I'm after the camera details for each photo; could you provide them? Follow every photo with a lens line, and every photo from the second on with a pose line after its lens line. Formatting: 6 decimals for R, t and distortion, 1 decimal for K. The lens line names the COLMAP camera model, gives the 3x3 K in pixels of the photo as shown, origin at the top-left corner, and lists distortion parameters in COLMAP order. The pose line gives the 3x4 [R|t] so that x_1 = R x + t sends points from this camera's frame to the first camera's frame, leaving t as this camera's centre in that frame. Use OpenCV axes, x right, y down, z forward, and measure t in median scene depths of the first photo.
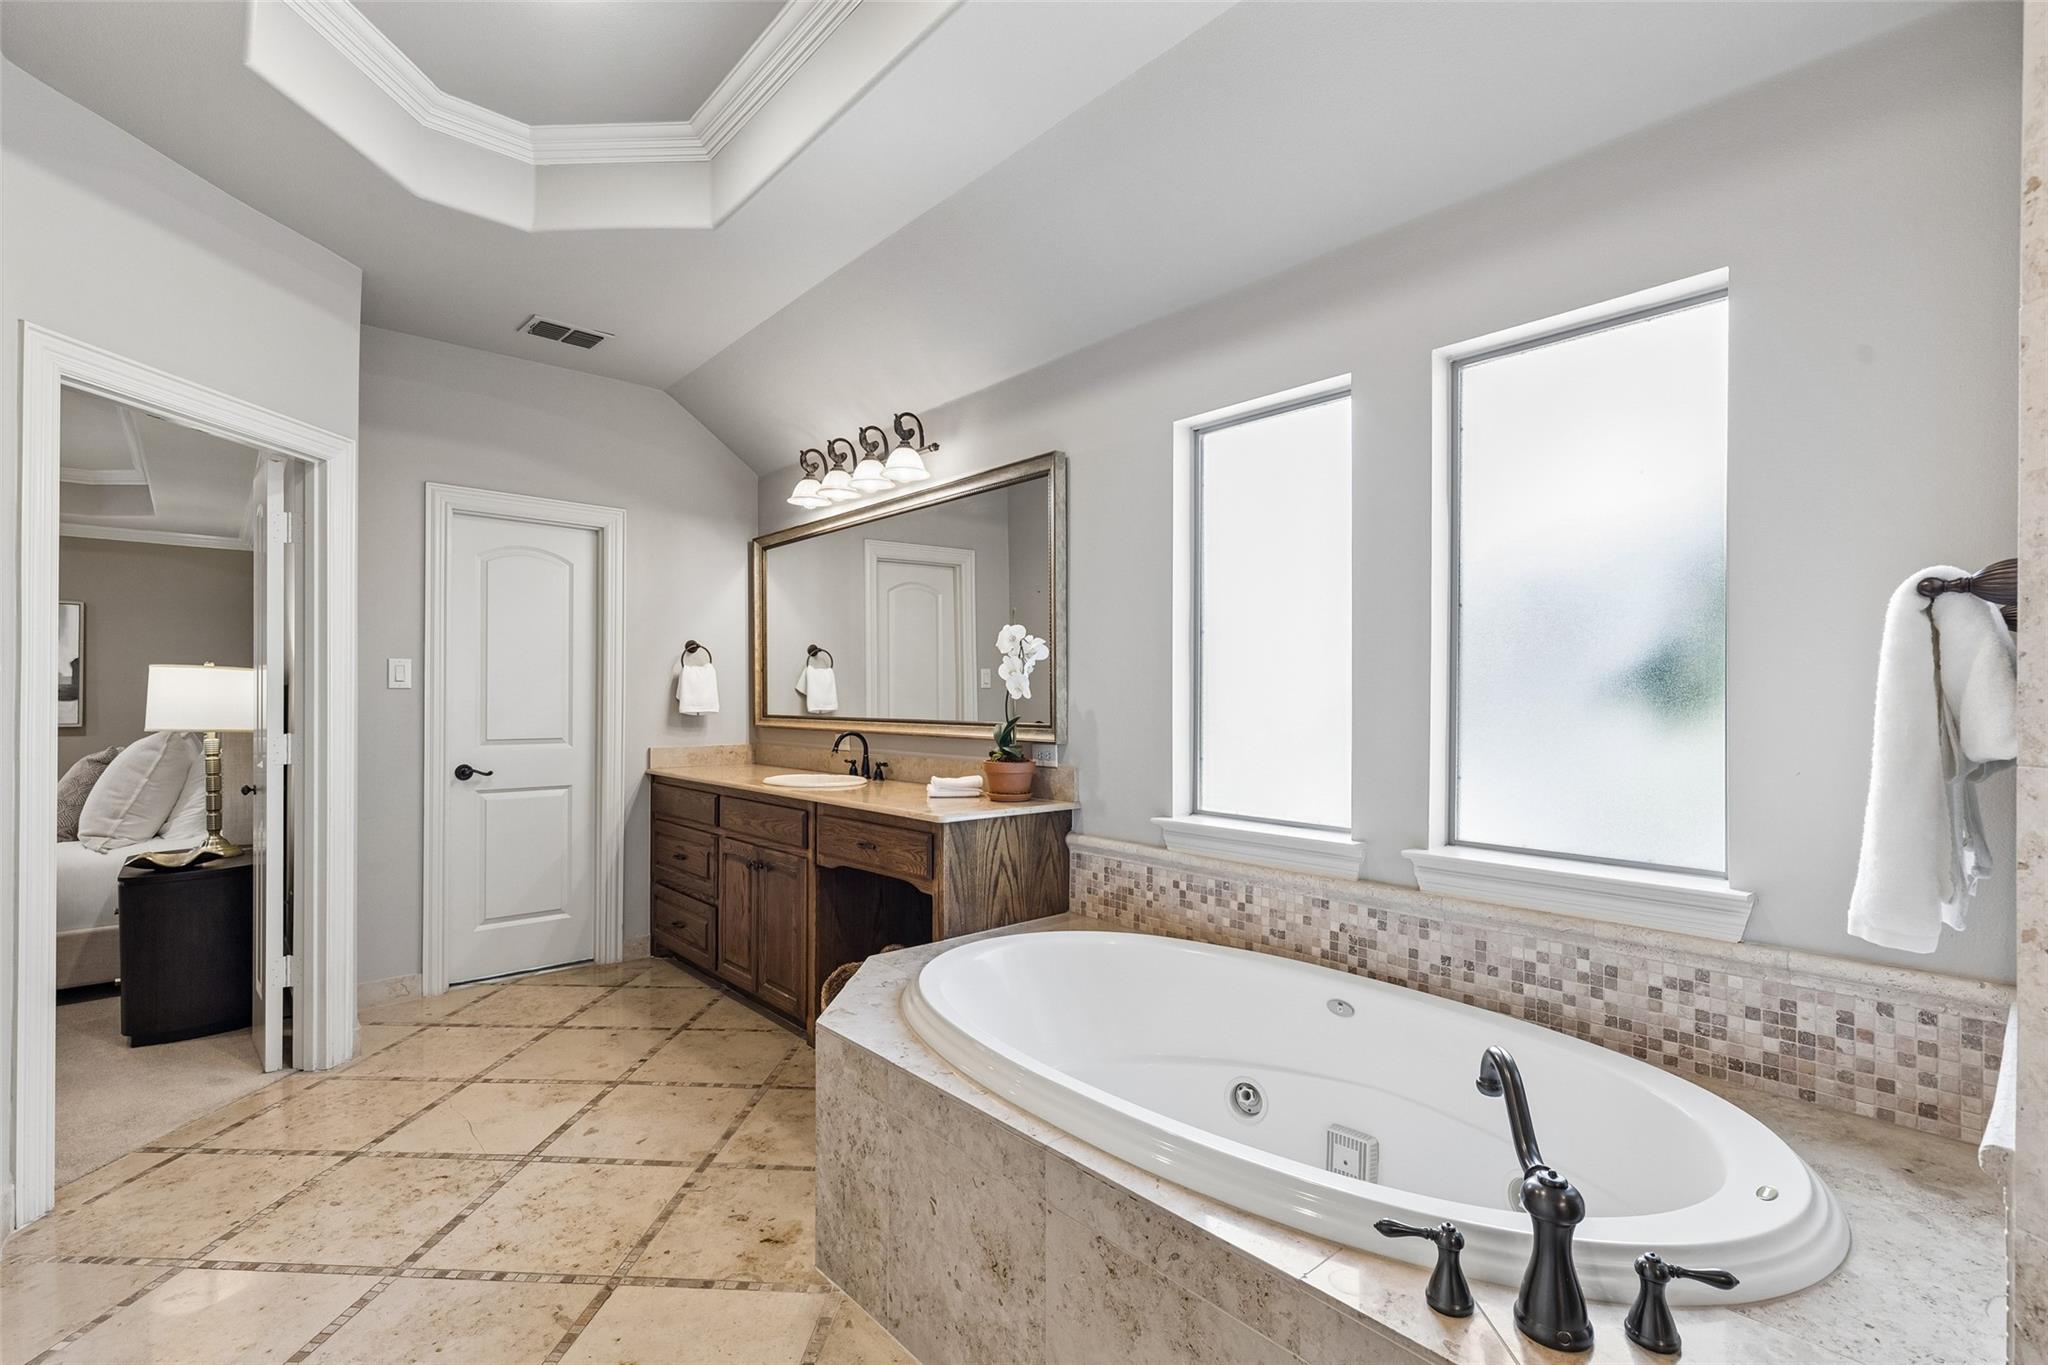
lens RADIAL K [[920.4, 0, 1025.7], [0, 920.4, 699.6], [0, 0, 1]] dist [0.006604, -0.000238]
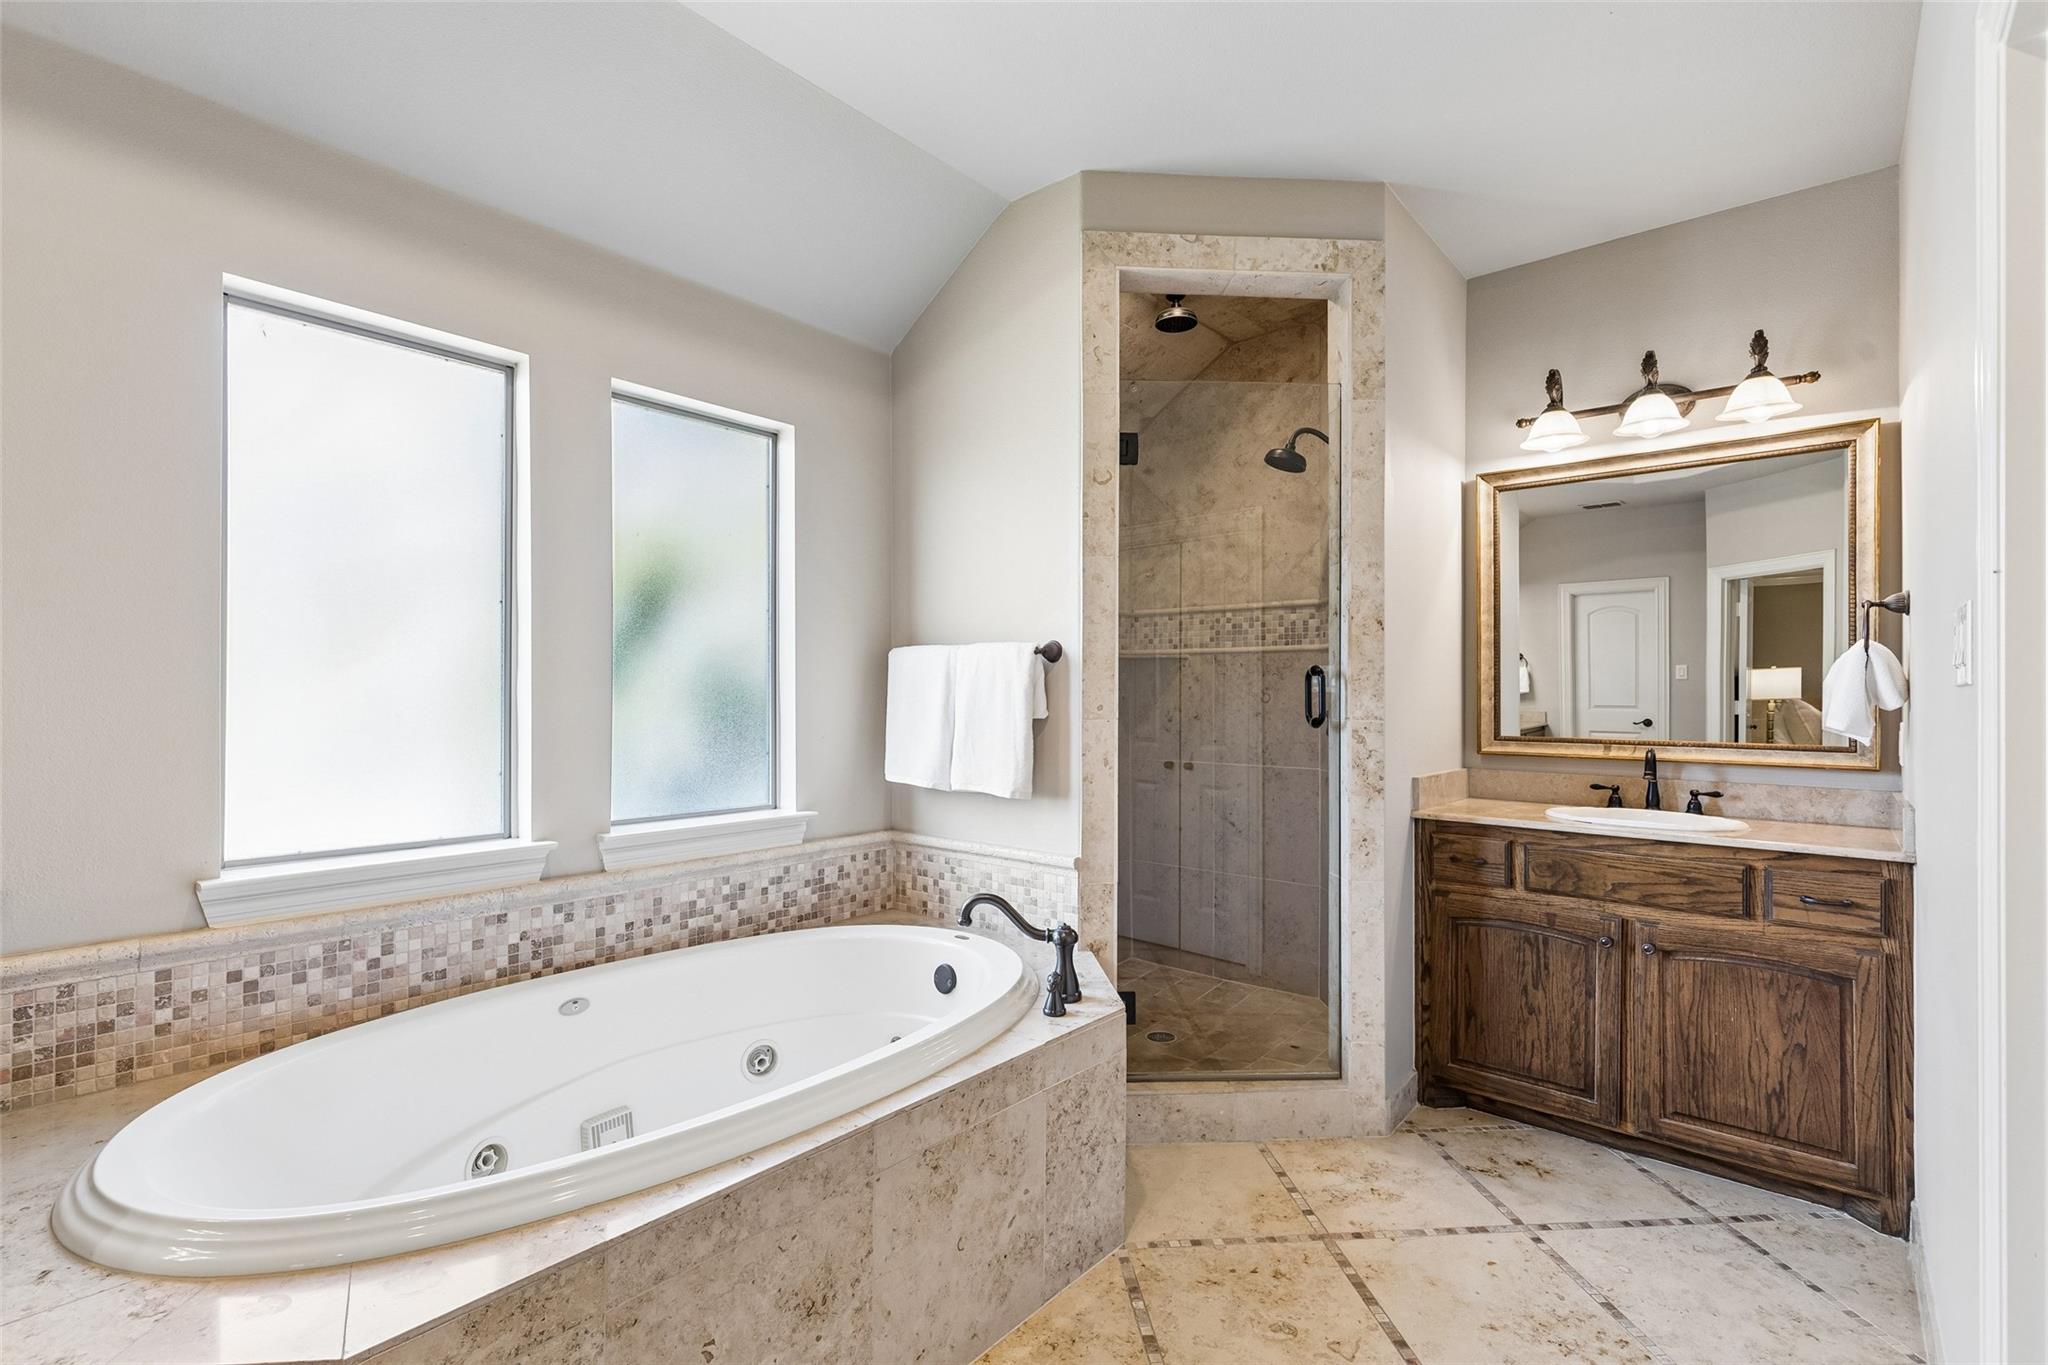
lens RADIAL K [[920.4, 0, 1029.7], [0, 920.4, 682.7], [0, 0, 1]] dist [0.006604, -0.000238]
pose [[-0.131312, 0.001791, 0.991339, -0.761913], [-0.004840, 0.999985, -0.002448, -0.015497], [-0.991329, -0.005120, -0.131302, 0.694578]]
